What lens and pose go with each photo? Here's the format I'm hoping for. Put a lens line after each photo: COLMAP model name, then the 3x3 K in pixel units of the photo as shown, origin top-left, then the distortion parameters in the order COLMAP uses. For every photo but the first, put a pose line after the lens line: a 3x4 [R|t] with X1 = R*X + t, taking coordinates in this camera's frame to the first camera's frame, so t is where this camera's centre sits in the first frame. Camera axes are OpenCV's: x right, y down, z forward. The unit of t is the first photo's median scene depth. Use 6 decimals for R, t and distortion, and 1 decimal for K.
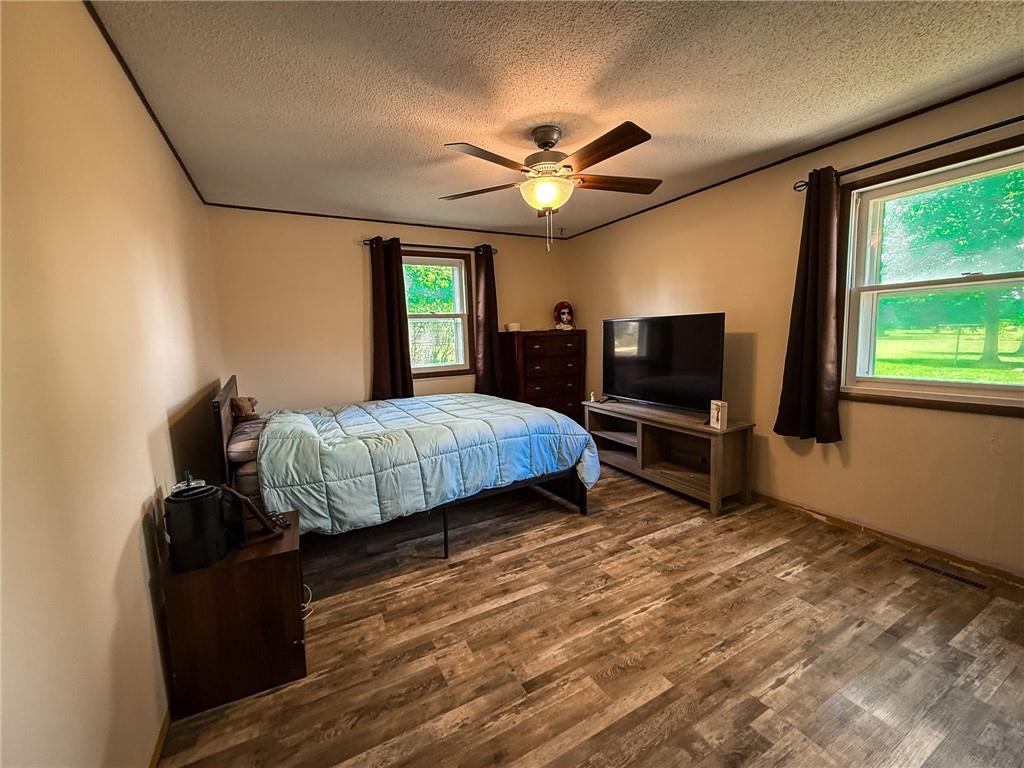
lens RADIAL K [[412.0, 0, 514.5], [0, 412.0, 381.8], [0, 0, 1]] dist [-0.001956, 0.000994]
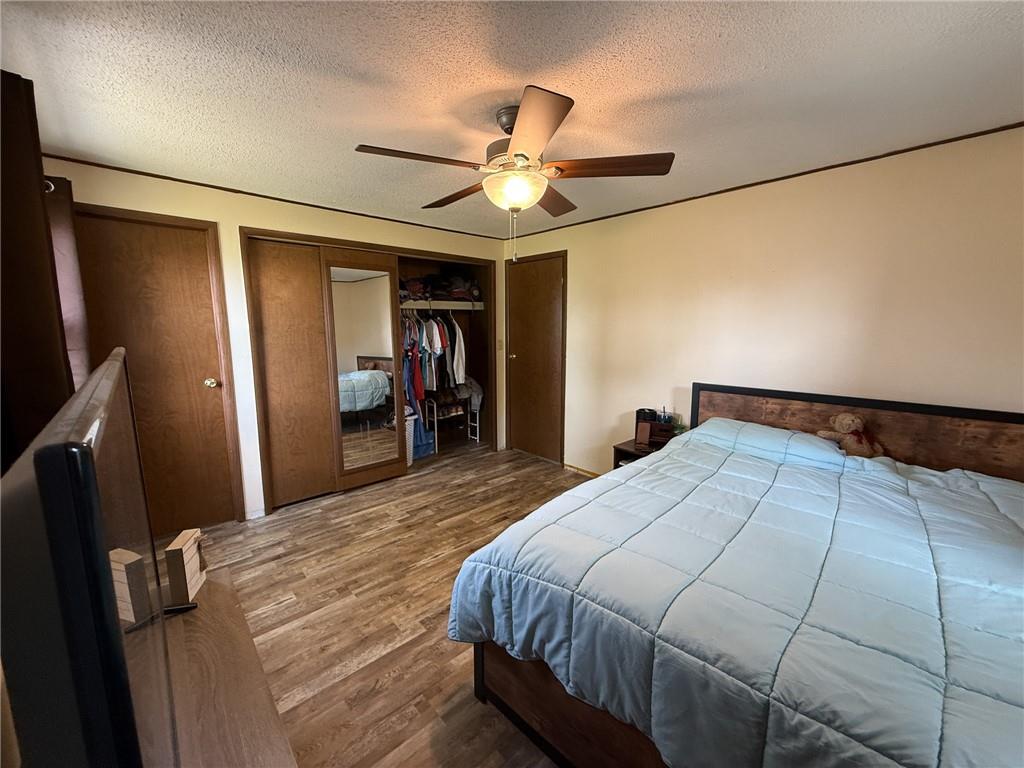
lens RADIAL K [[412.0, 0, 505.7], [0, 412.0, 385.7], [0, 0, 1]] dist [-0.001956, 0.000994]
pose [[-0.973211, 0.064594, -0.220654, 0.304177], [0.003703, 0.964002, 0.265869, -0.303623], [0.229885, 0.257930, -0.938416, 1.877221]]
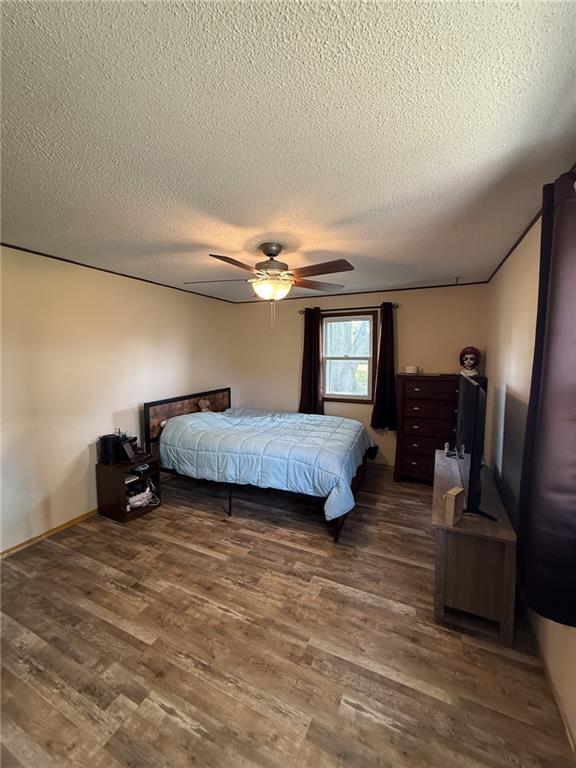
lens RADIAL K [[309.0, 0, 294.1], [0, 309.0, 381.6], [0, 0, 1]] dist [-0.001956, 0.000994]
pose [[0.599518, 0.103958, -0.793581, 0.987685], [-0.112205, 0.992653, 0.045270, -0.205860], [0.792457, 0.061904, 0.606778, 0.454384]]
